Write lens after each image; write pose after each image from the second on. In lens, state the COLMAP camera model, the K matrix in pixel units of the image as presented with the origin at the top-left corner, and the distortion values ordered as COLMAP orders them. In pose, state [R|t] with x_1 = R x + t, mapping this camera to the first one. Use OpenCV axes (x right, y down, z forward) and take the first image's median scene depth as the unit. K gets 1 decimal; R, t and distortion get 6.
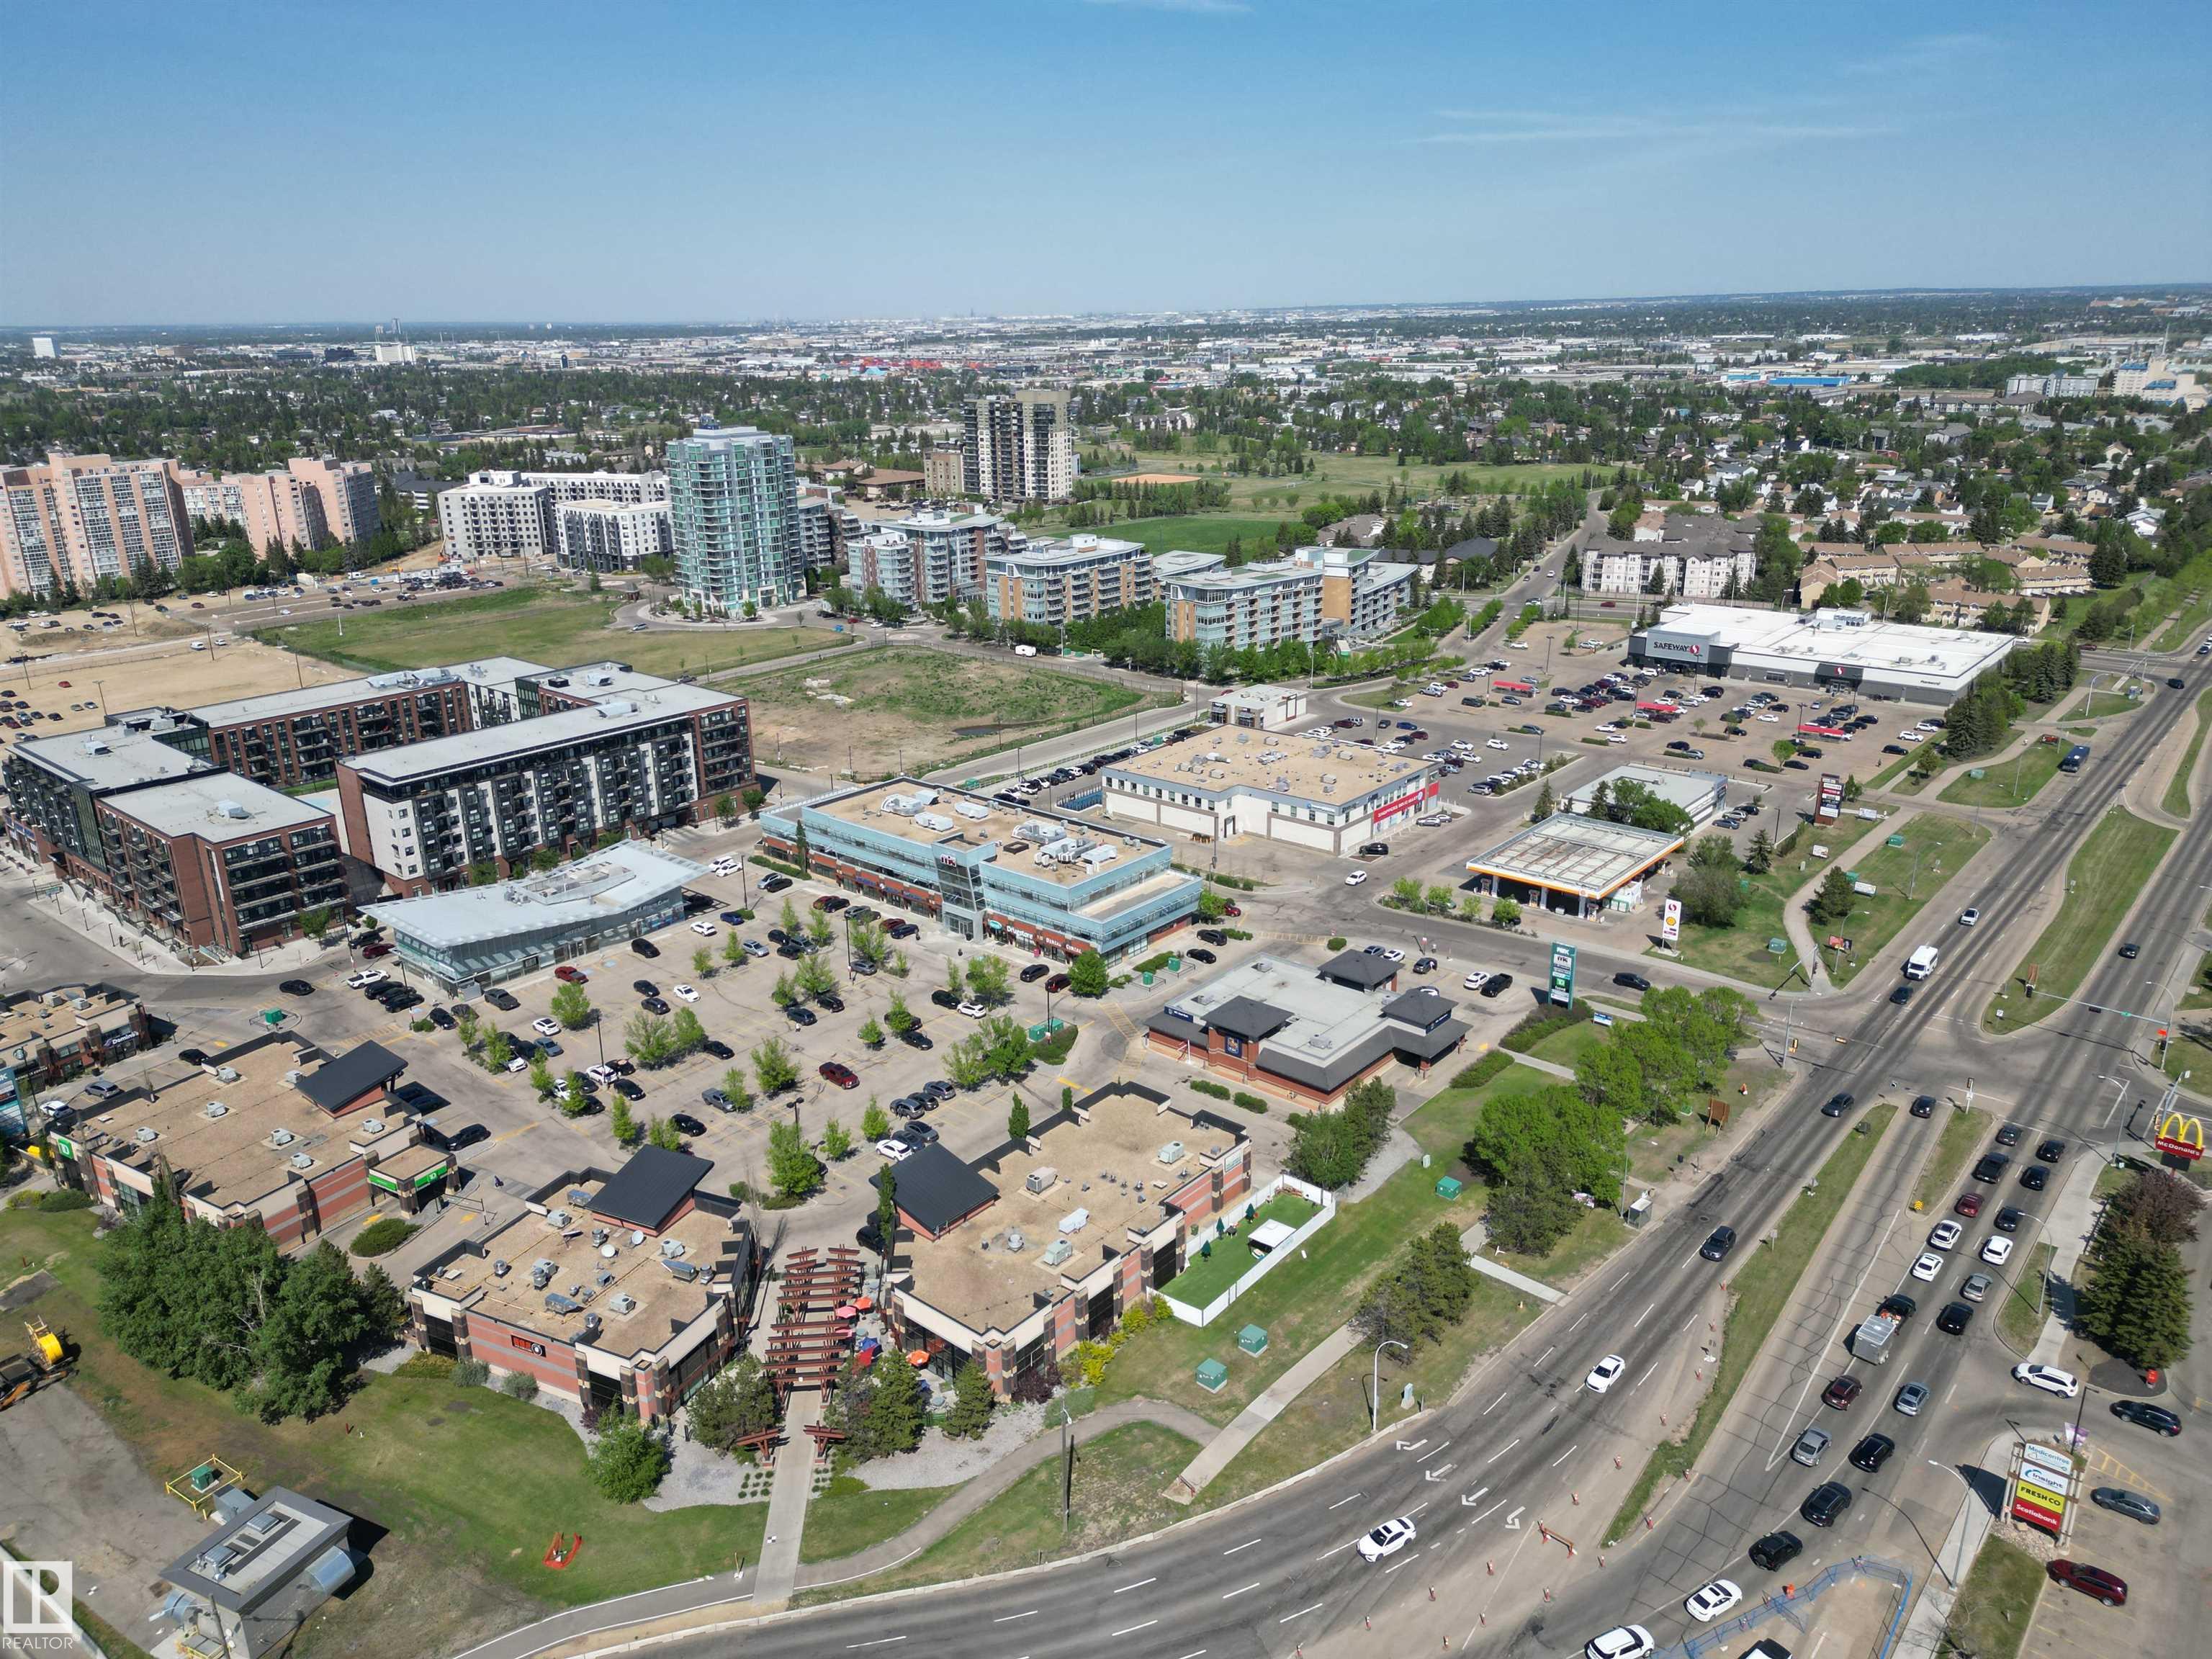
lens RADIAL K [[1534.9, 0, 1106.0], [0, 1534.9, 829.5], [0, 0, 1]] dist [0.082570, -0.085356]
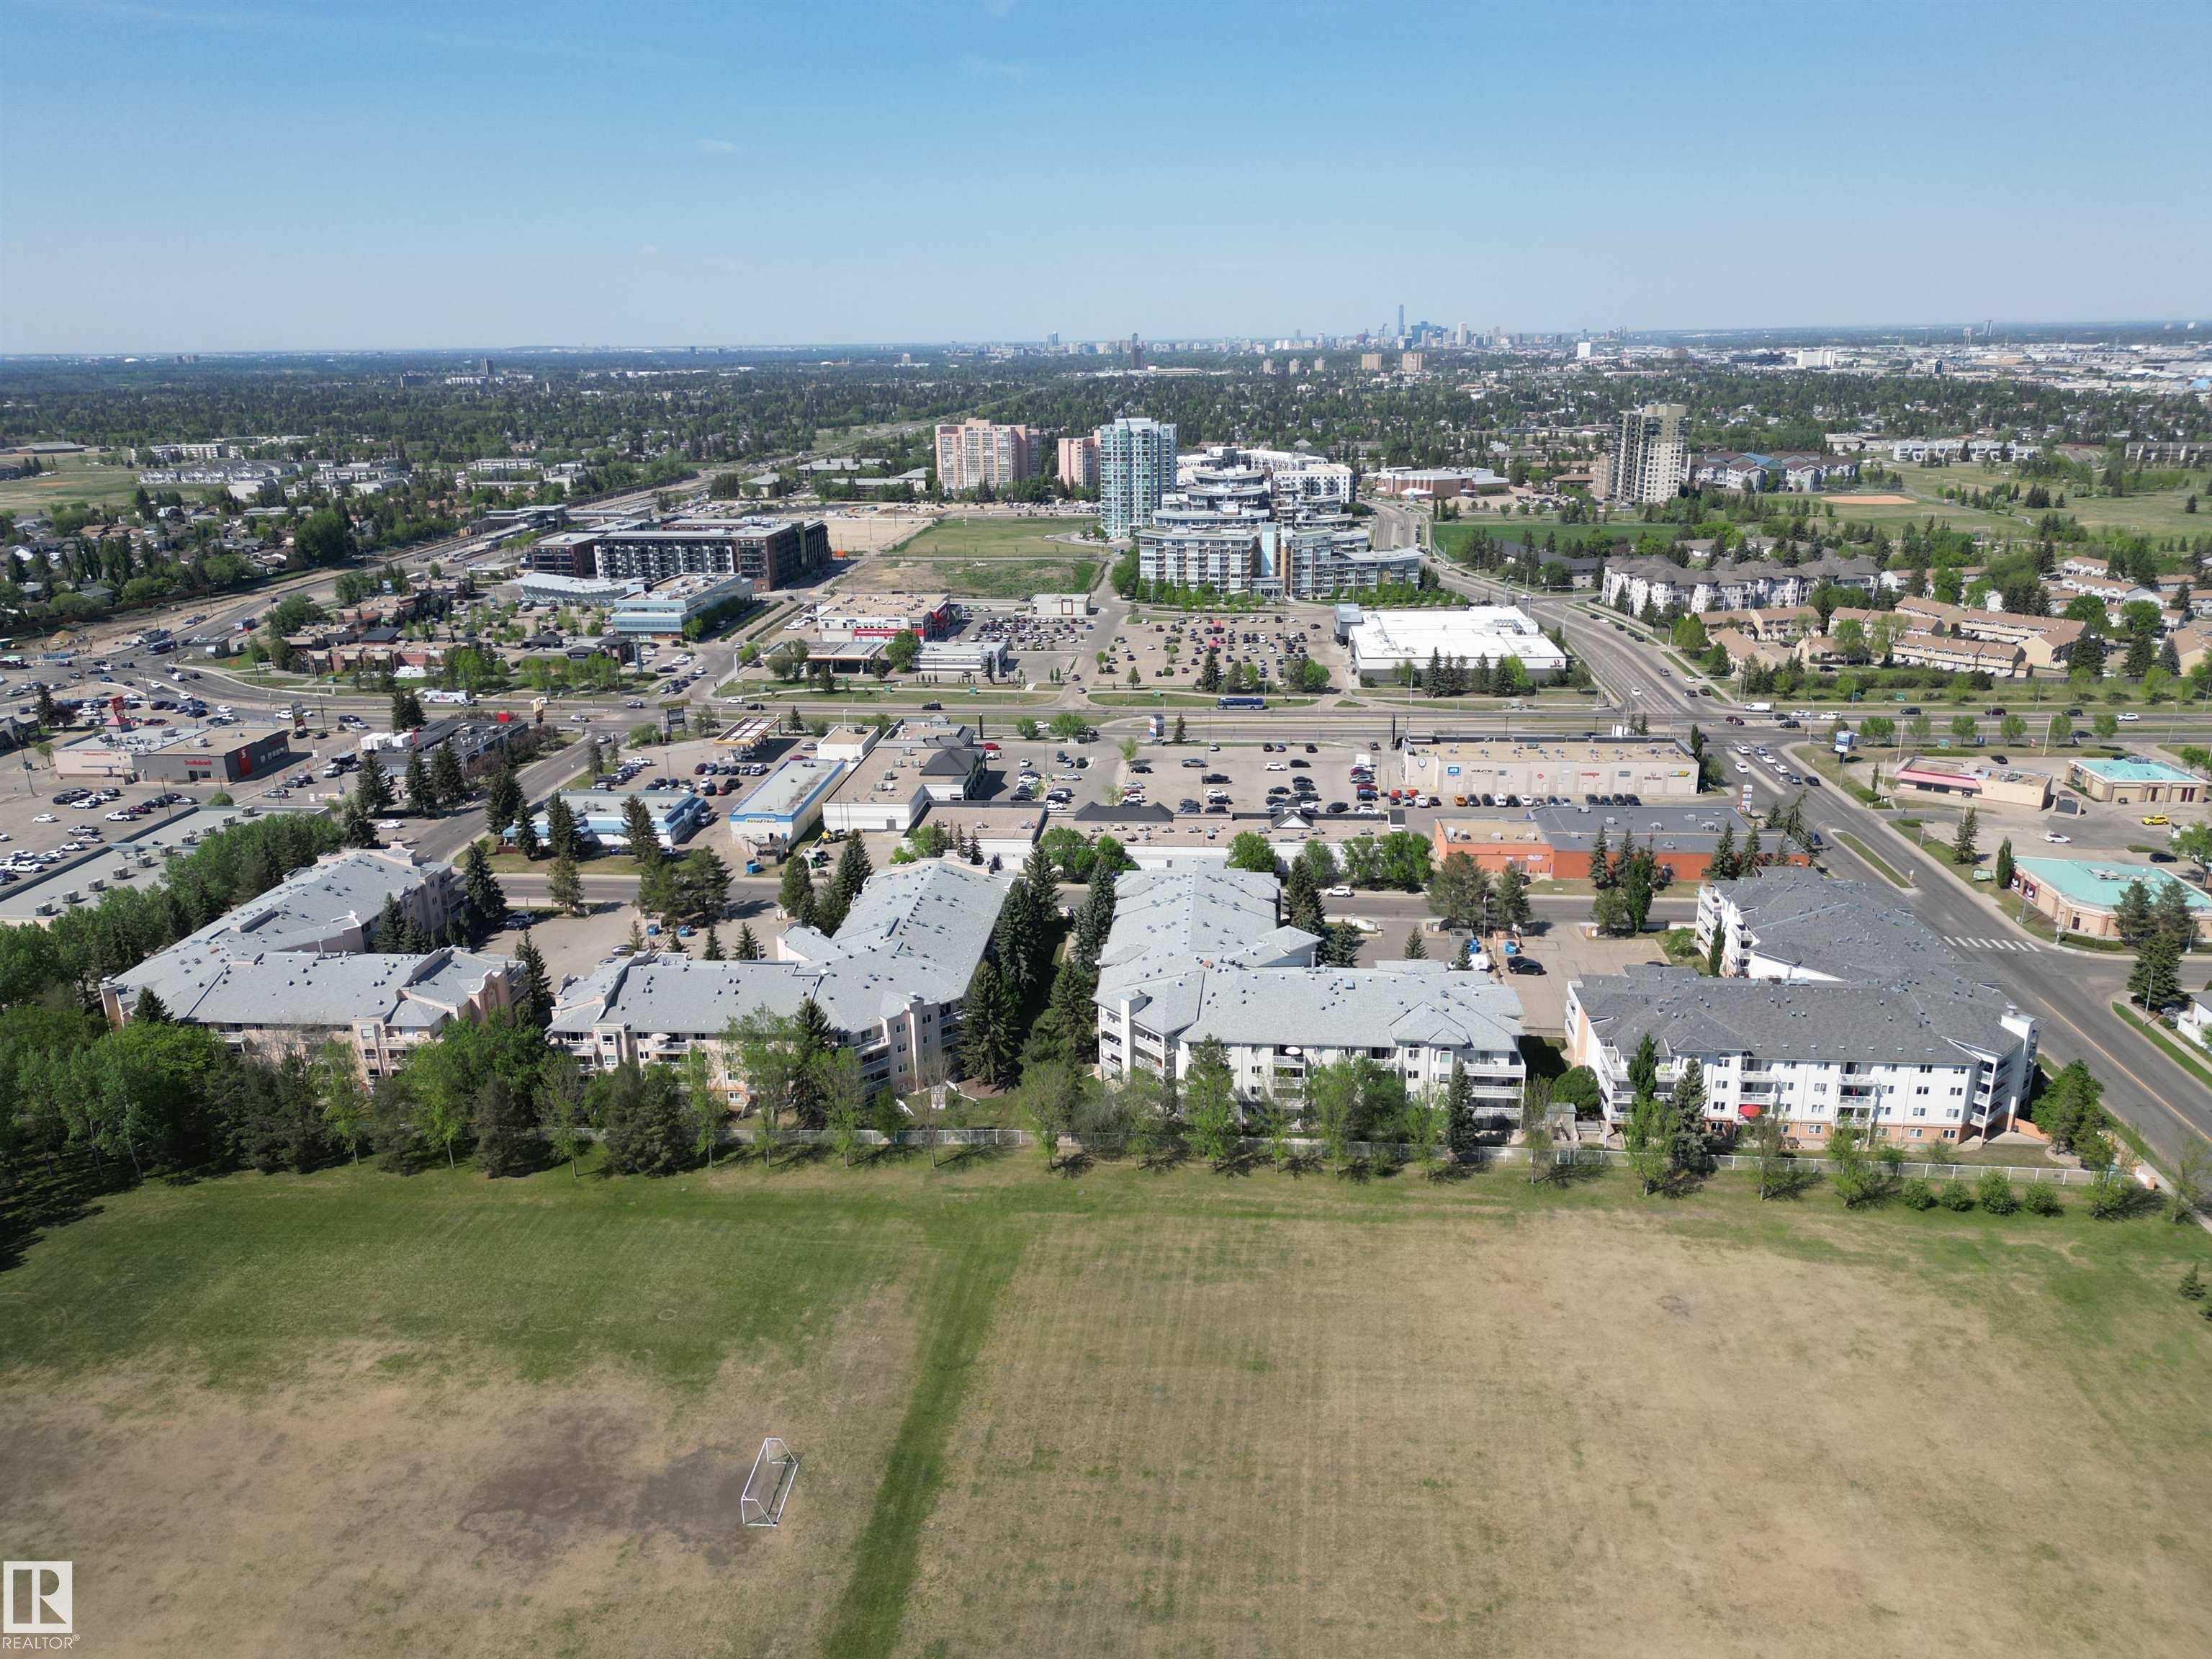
lens RADIAL K [[1534.9, 0, 1106.0], [0, 1534.9, 829.5], [0, 0, 1]] dist [0.082570, -0.085356]
pose [[0.582972, 0.254512, -0.771601, 1.097101], [-0.254324, 0.959109, 0.124210, -0.051907], [0.771662, 0.123826, 0.623862, 0.067834]]
